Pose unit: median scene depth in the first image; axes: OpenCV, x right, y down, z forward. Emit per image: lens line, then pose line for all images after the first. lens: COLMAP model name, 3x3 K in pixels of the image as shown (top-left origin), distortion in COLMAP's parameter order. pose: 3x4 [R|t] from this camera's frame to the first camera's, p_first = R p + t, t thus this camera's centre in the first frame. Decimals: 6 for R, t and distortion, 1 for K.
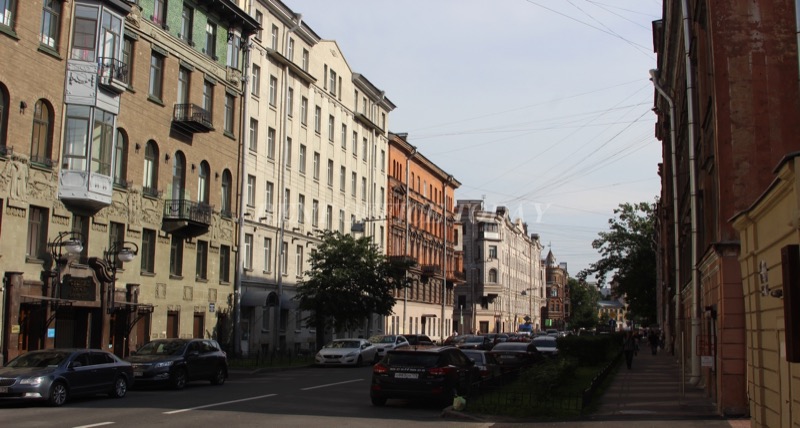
lens RADIAL K [[993.8, 0, 400.0], [0, 993.8, 214.0], [0, 0, 1]] dist [-0.002540, -0.011948]
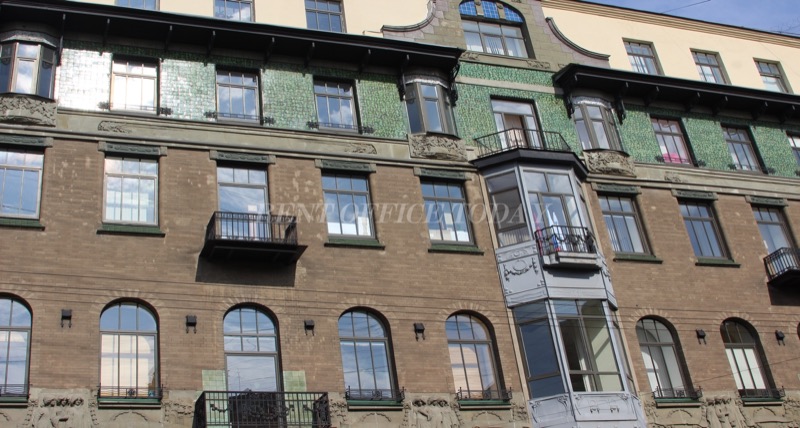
lens RADIAL K [[929.2, 0, 399.4], [0, 929.2, 60.7], [0, 0, 1]] dist [-0.100394, 0.037632]
pose [[0.546855, -0.528236, -0.649551, 0.138775], [0.187881, 0.833476, -0.519633, 0.066597], [0.815874, 0.162125, 0.555036, 0.486081]]
